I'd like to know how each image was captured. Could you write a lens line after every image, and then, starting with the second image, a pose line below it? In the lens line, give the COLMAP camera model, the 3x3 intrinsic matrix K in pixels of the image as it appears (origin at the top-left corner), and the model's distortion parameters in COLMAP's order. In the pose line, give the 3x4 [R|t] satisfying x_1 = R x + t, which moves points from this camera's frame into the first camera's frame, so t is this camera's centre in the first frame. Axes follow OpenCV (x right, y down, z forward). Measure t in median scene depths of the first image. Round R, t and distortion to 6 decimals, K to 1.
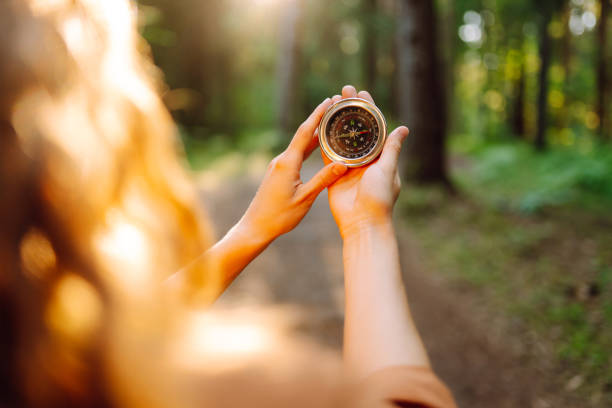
lens RADIAL K [[589.0, 0, 304.8], [0, 589.0, 206.8], [0, 0, 1]] dist [-0.087001, 0.000000]
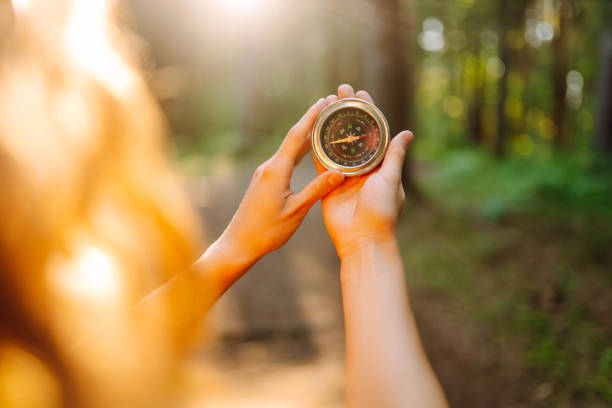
lens RADIAL K [[589.0, 0, 307.7], [0, 589.0, 199.8], [0, 0, 1]] dist [-0.087001, 0.000000]
pose [[0.997541, 0.012080, 0.069039, -0.042542], [-0.010858, 0.999778, -0.018045, -0.014997], [-0.069242, 0.017251, 0.997451, 0.120170]]
